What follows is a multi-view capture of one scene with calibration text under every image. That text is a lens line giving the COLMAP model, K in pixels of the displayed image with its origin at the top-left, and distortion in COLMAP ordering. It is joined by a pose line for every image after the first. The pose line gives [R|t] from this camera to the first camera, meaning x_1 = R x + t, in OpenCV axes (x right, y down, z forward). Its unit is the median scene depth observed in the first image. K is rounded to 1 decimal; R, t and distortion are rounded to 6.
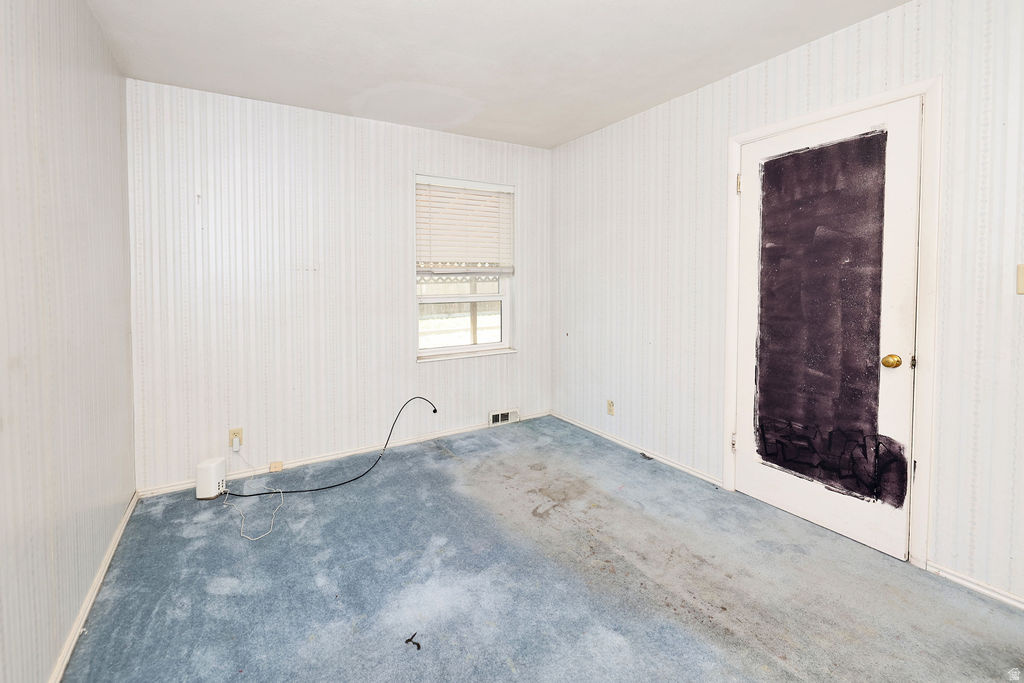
lens RADIAL K [[446.8, 0, 508.9], [0, 446.8, 293.5], [0, 0, 1]] dist [-0.001162, -0.000094]
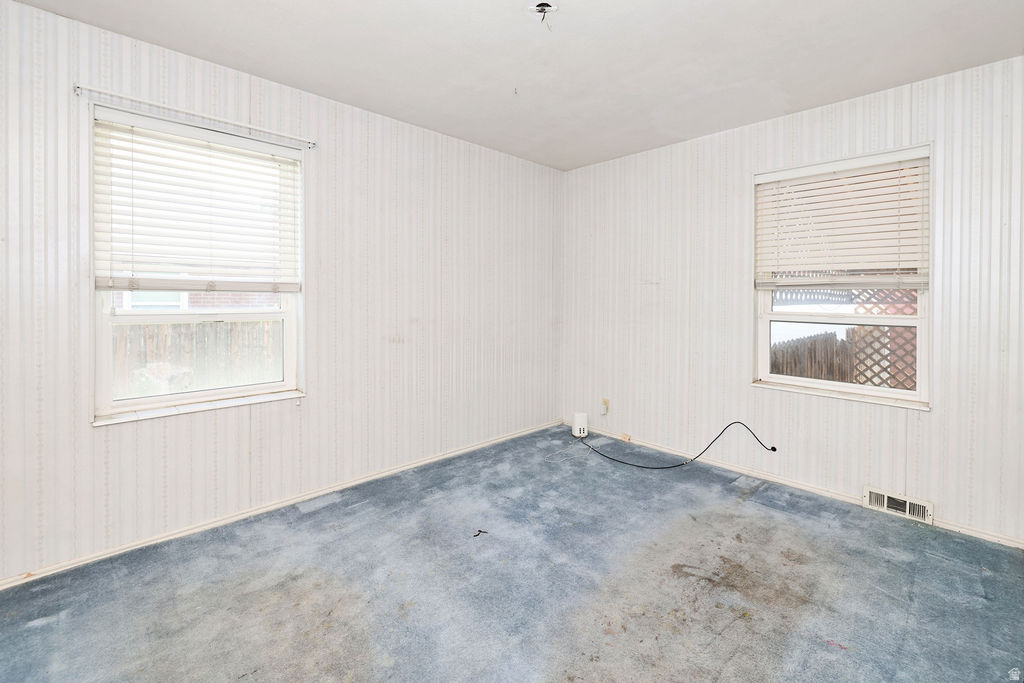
lens RADIAL K [[446.8, 0, 508.9], [0, 446.8, 293.5], [0, 0, 1]] dist [-0.001162, -0.000094]
pose [[0.210524, 0.006571, -0.977567, 0.635392], [-0.035060, 0.999385, -0.000833, -0.012090], [0.976960, 0.034449, 0.210625, 0.378224]]
